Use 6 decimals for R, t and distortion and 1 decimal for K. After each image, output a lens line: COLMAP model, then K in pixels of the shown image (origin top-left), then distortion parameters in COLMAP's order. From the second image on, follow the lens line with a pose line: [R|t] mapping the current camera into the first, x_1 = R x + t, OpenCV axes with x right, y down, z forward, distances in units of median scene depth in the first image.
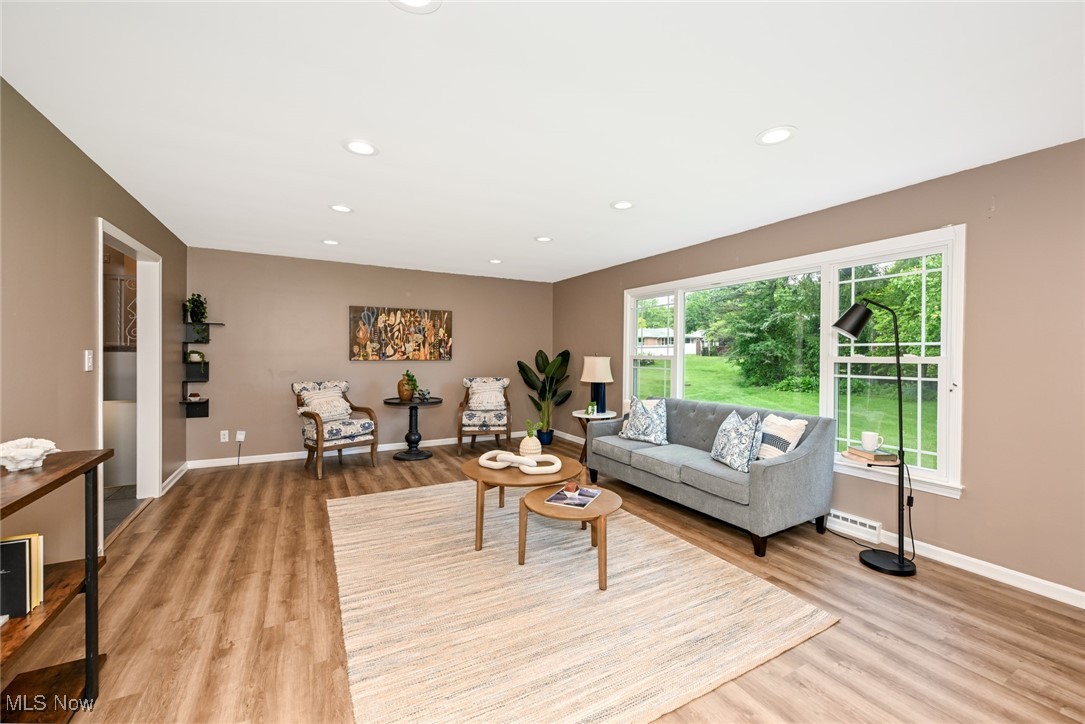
lens RADIAL K [[435.4, 0, 543.6], [0, 435.4, 361.1], [0, 0, 1]] dist [0.002001, -0.000211]
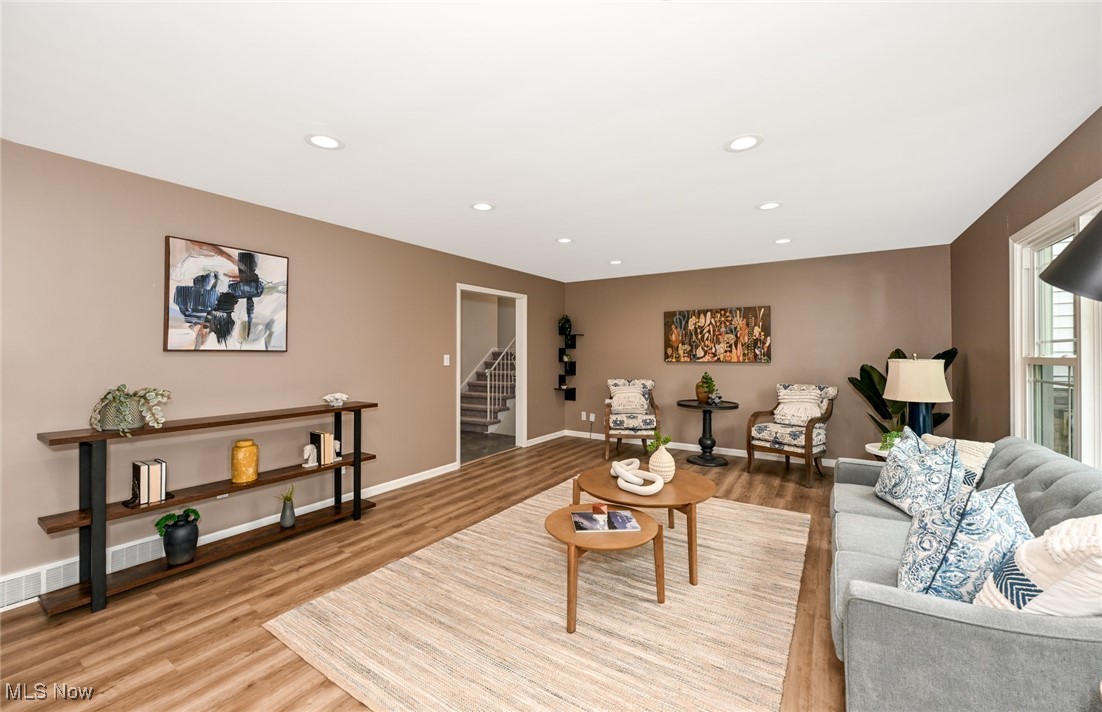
lens RADIAL K [[431.2, 0, 554.7], [0, 431.2, 348.8], [0, 0, 1]] dist [0.000511, -0.000015]
pose [[0.476991, -0.016439, -0.878754, 0.381746], [-0.009517, 0.999670, -0.023867, -0.005161], [0.878857, 0.019747, 0.476677, 0.241780]]
